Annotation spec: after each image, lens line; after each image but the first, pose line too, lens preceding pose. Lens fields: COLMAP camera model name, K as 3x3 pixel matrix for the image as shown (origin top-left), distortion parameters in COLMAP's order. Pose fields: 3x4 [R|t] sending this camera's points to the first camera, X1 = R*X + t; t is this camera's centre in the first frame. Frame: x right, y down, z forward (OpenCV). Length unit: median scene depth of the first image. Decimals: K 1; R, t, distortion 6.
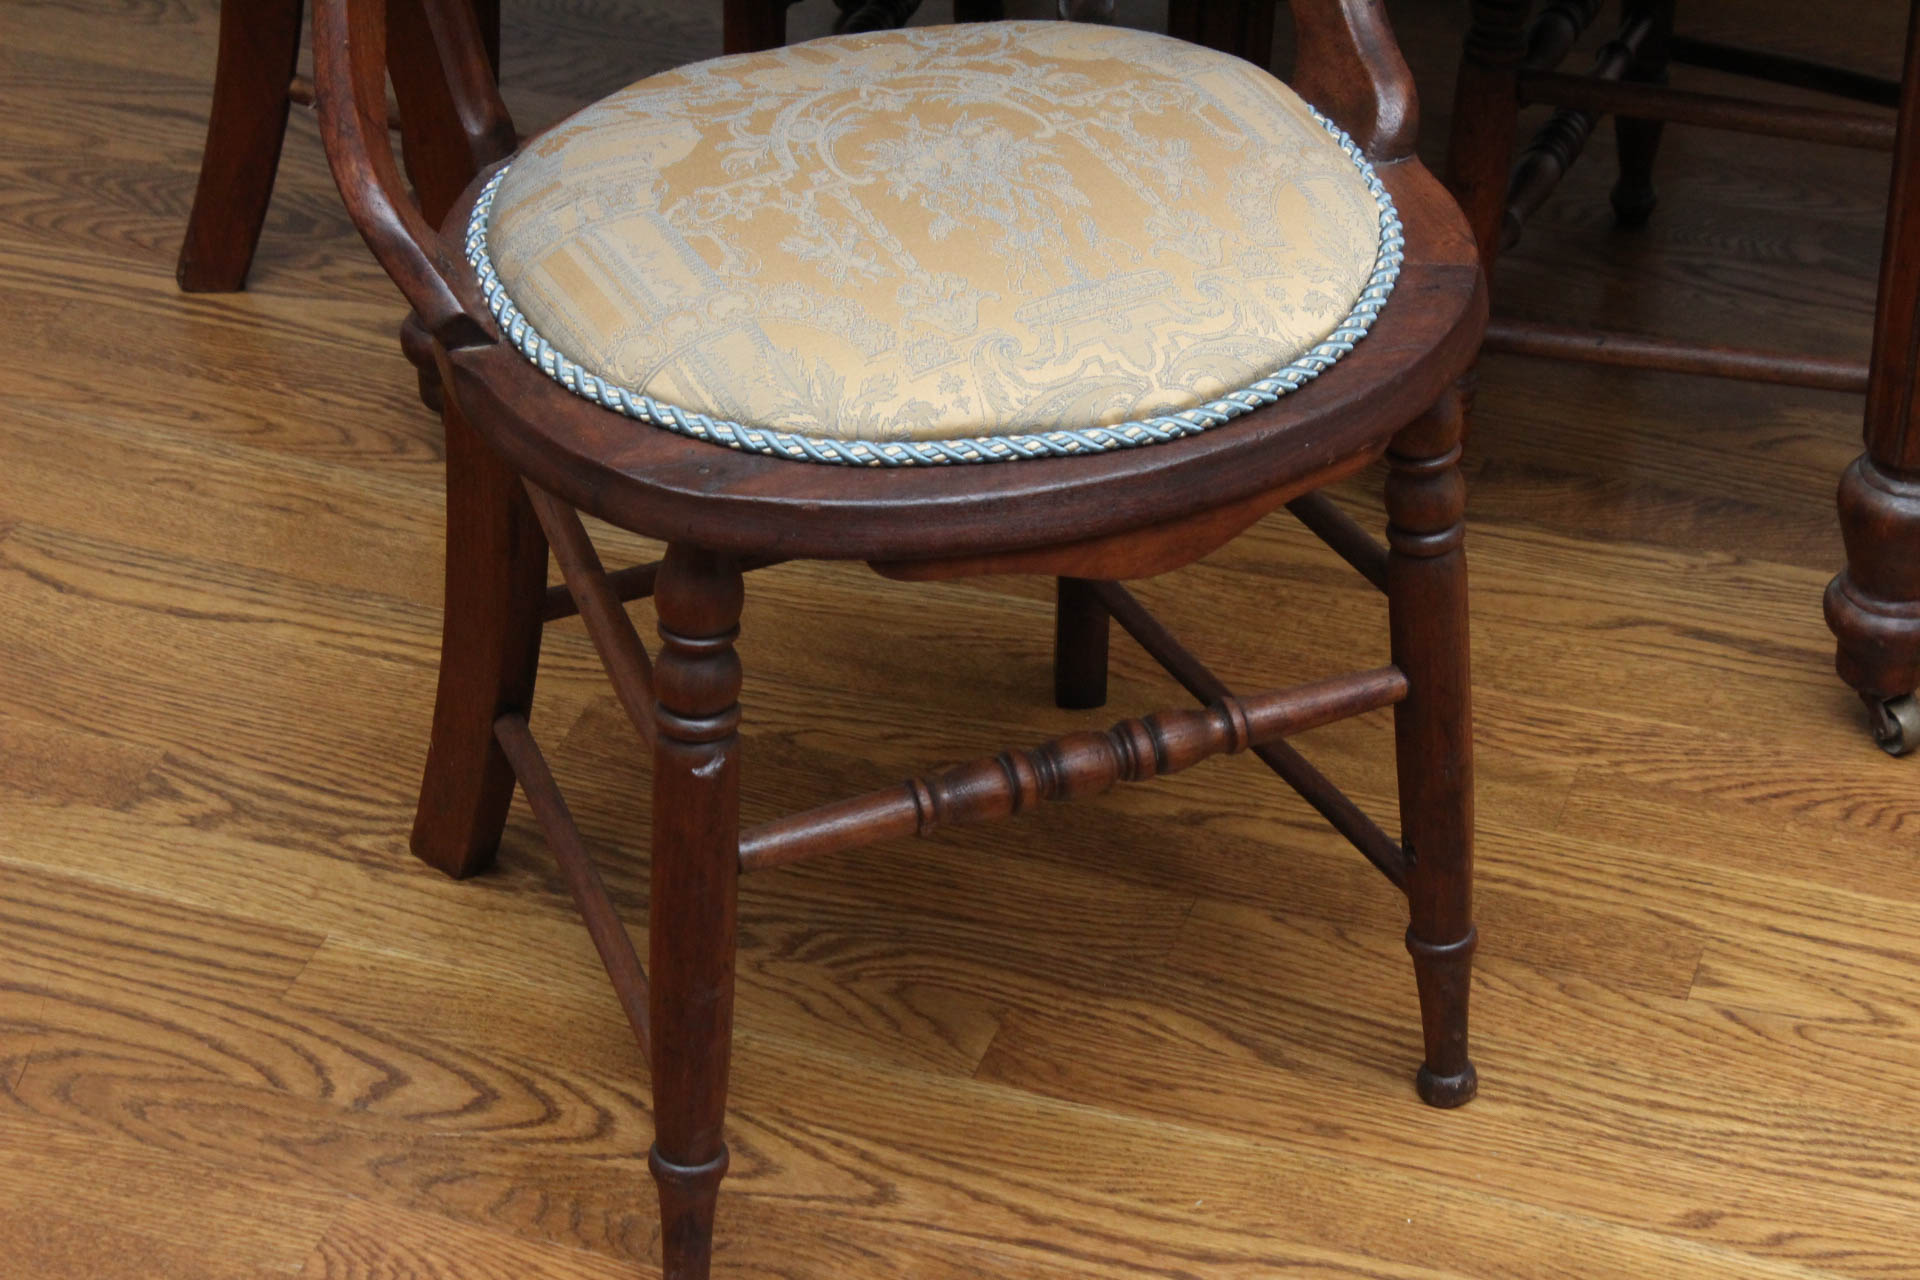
lens RADIAL K [[4550.1, 0, 918.0], [0, 4550.1, 612.3], [0, 0, 1]] dist [0.073950, 0.000000]
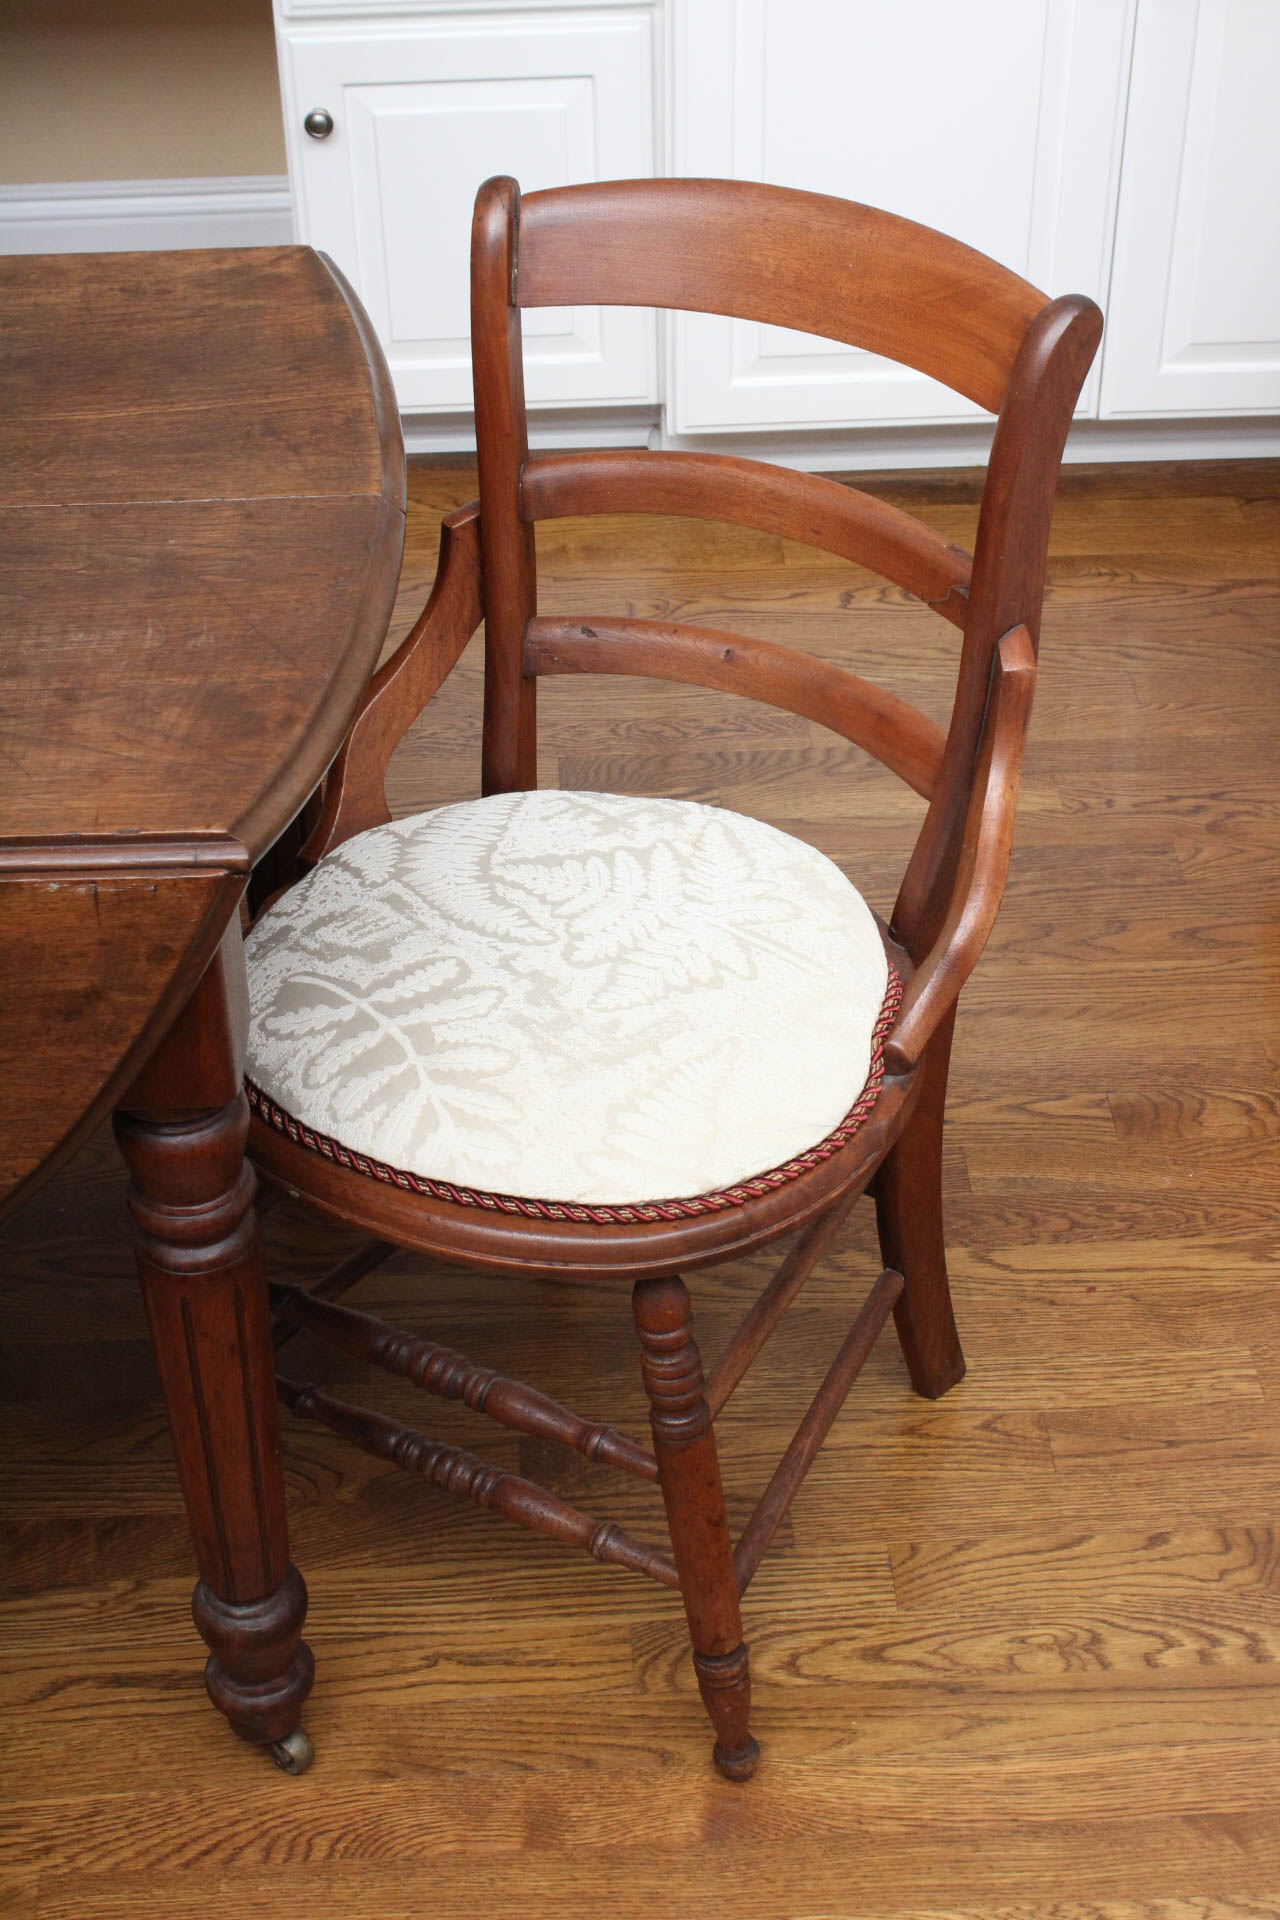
lens RADIAL K [[2766.2, 0, 633.2], [0, 2766.2, 957.6], [0, 0, 1]] dist [-0.026254, 0.000000]
pose [[0.924921, -0.244730, 0.290909, 0.145306], [0.225381, 0.969247, 0.098807, -0.243802], [-0.306144, -0.025823, 0.951635, 0.298745]]
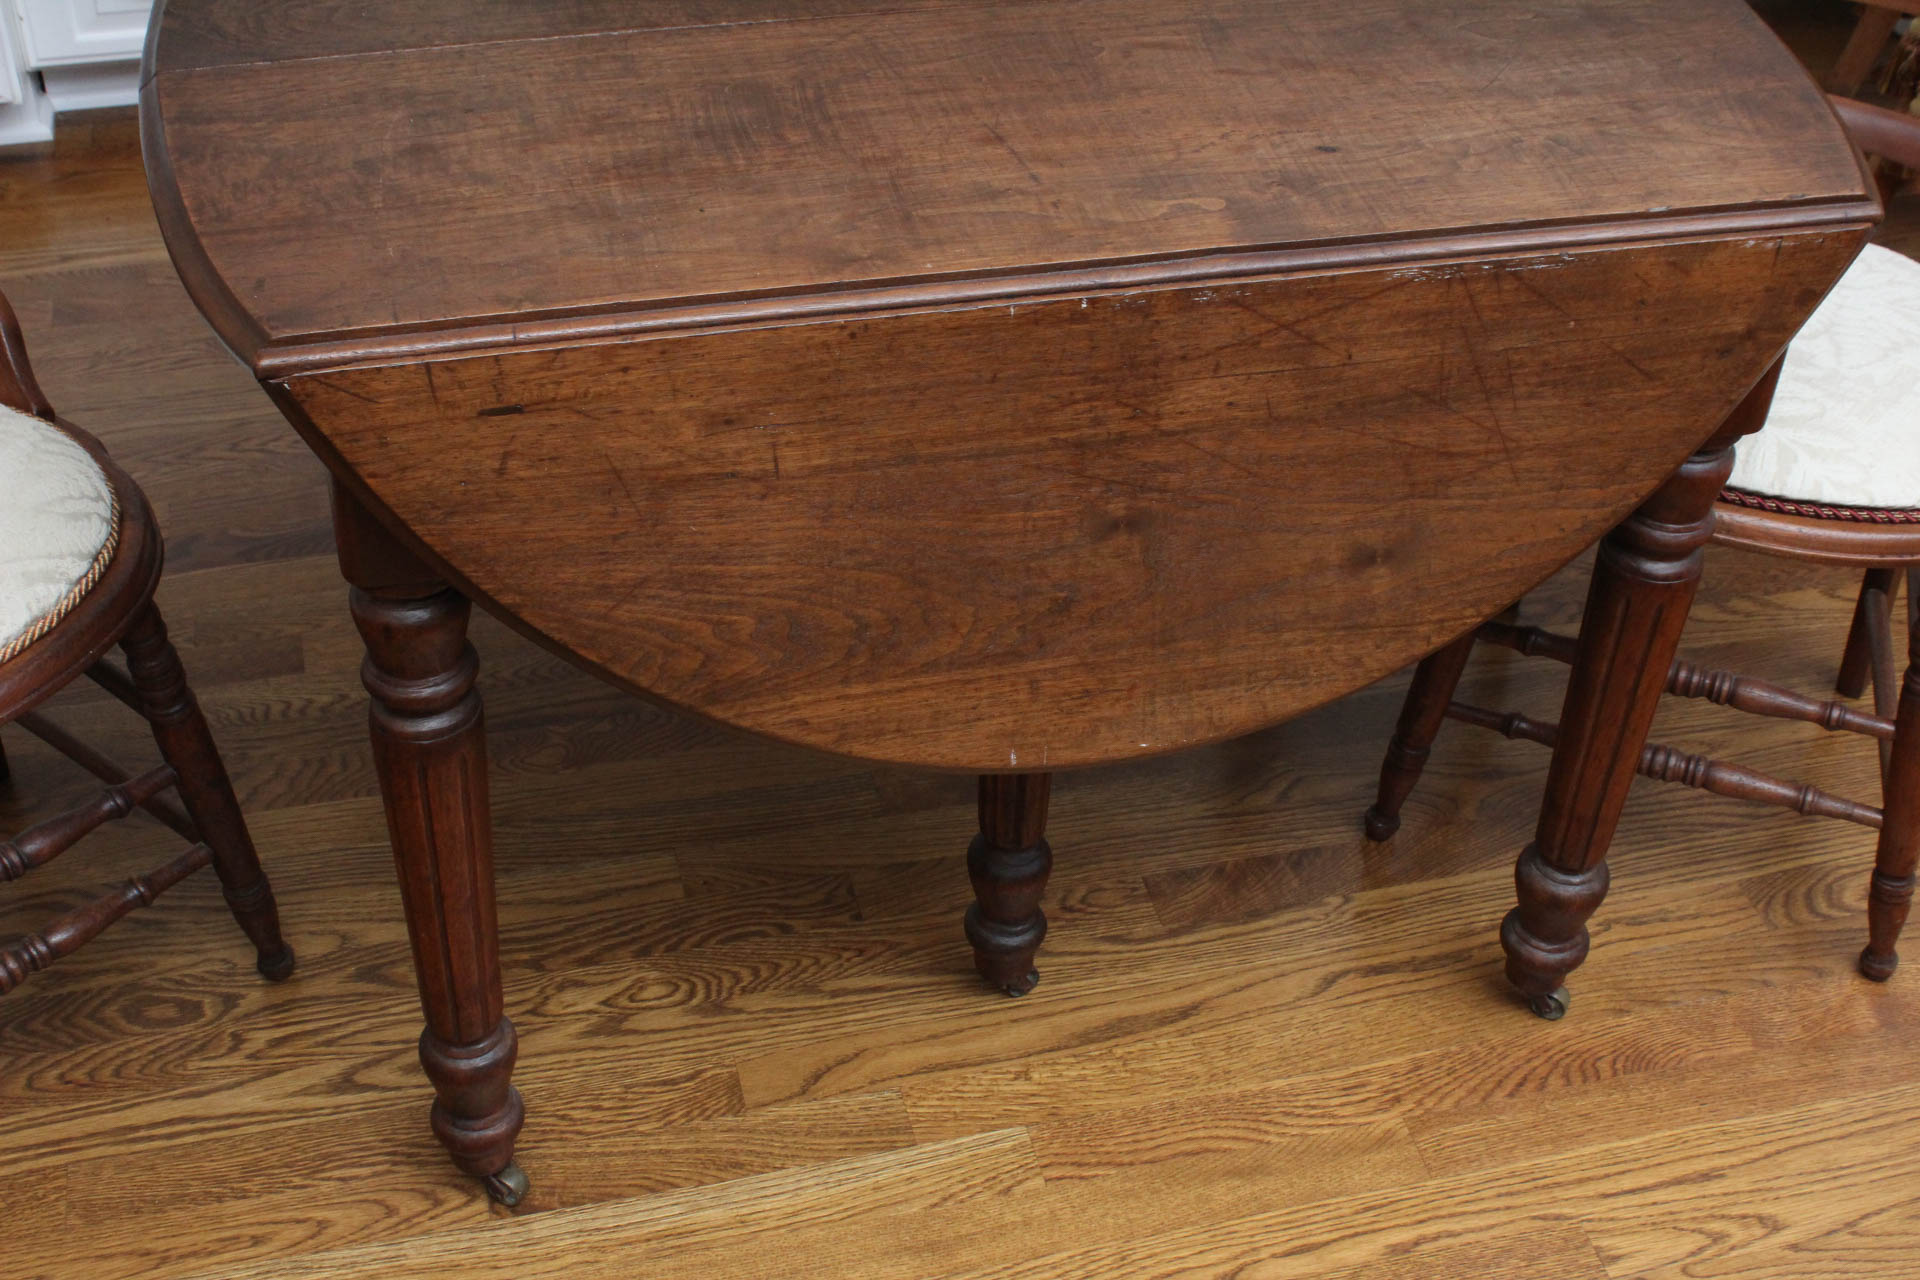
lens RADIAL K [[2373.4, 0, 931.3], [0, 2373.4, 641.2], [0, 0, 1]] dist [-0.046698, 0.000000]
pose [[0.836694, -0.336411, 0.432169, -0.266350], [0.284288, 0.941248, 0.182299, -0.302346], [-0.468106, -0.029668, 0.883174, 0.437045]]
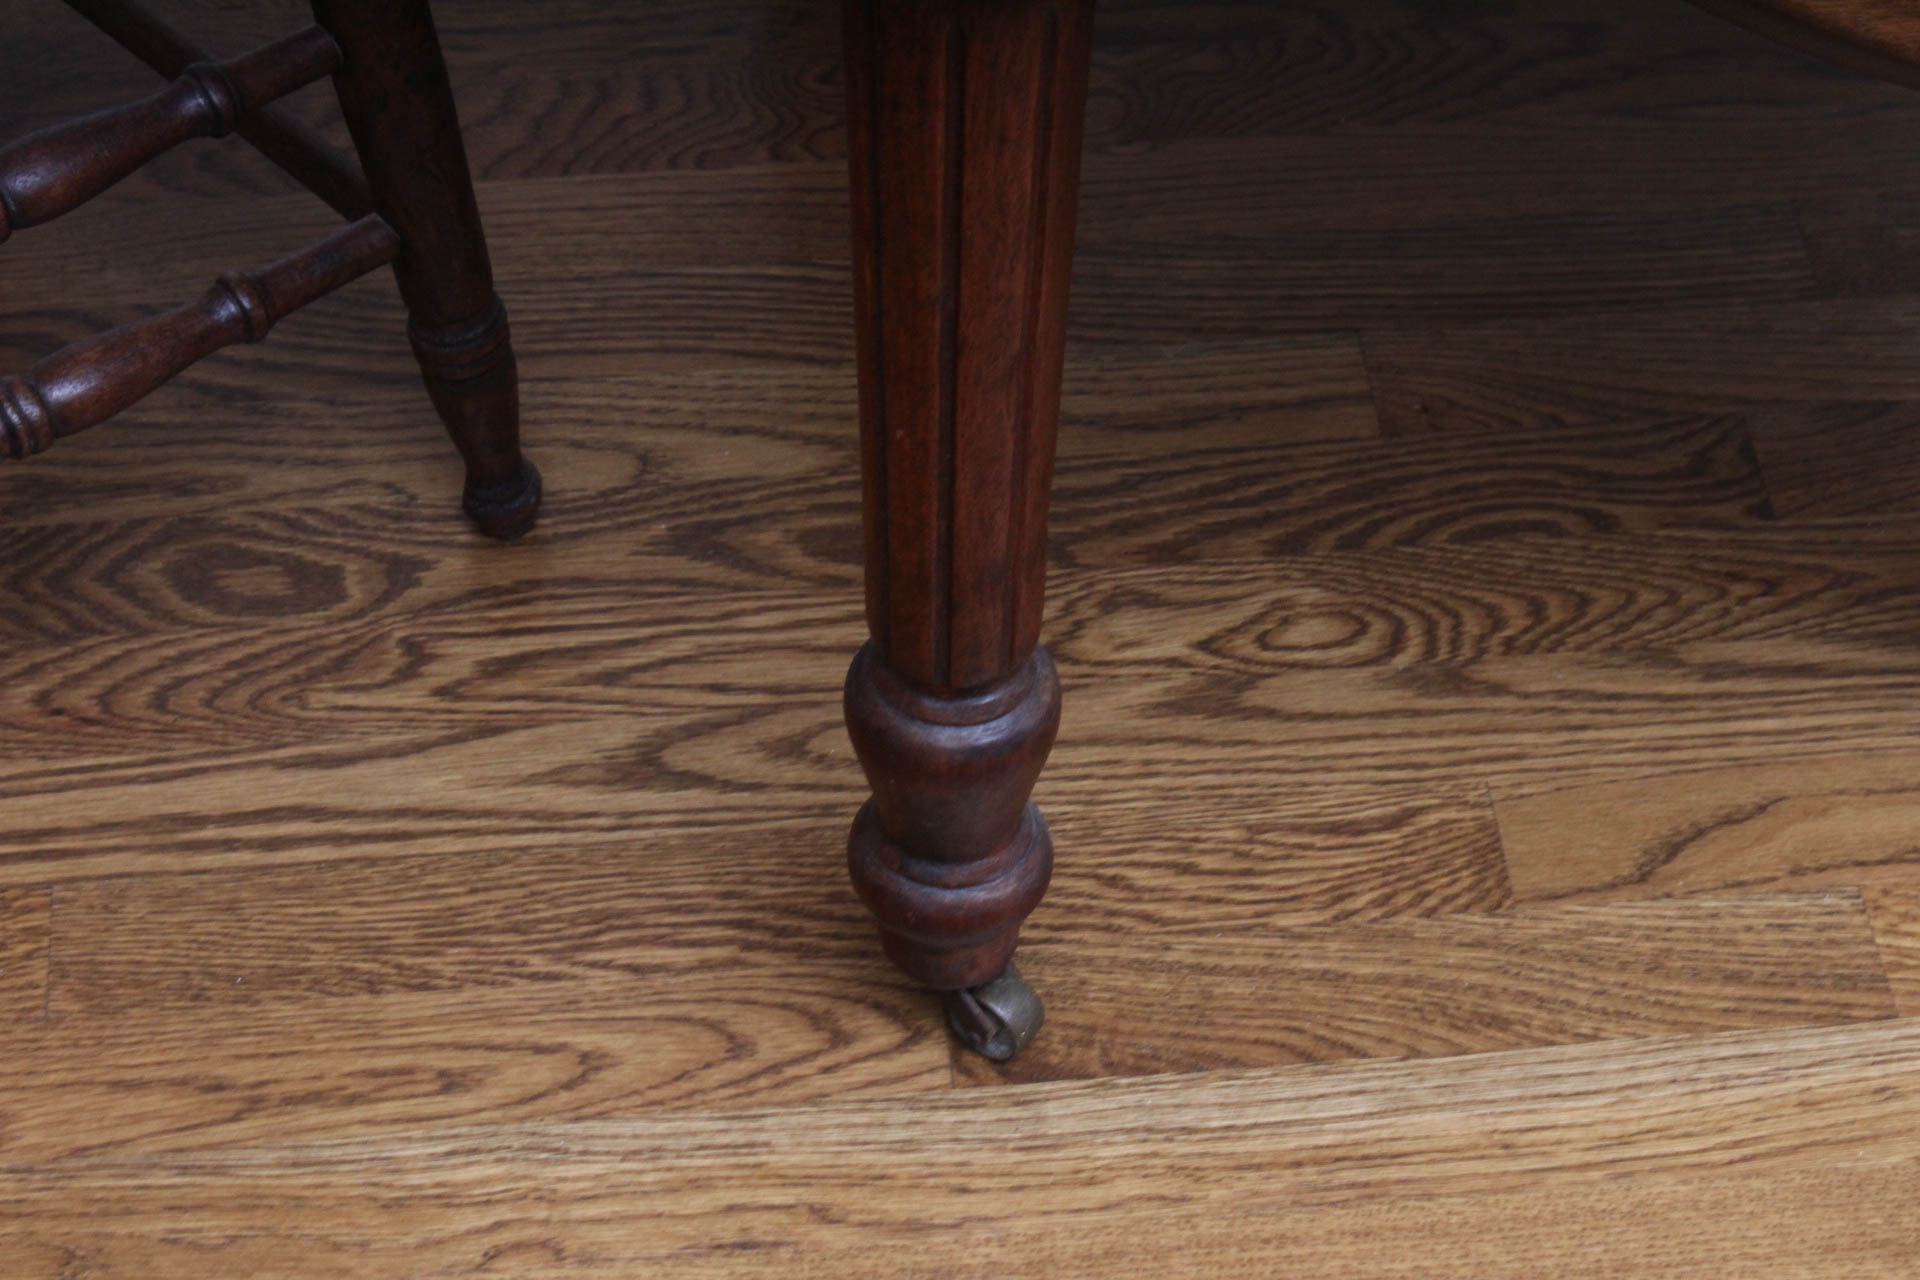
lens RADIAL K [[4550.1, 0, 934.7], [0, 4550.1, 602.7], [0, 0, 1]] dist [0.073950, 0.000000]
pose [[0.908367, -0.307184, 0.283740, -0.289160], [0.236290, 0.936858, 0.257808, -0.268940], [-0.345018, -0.167139, 0.923595, 0.562346]]
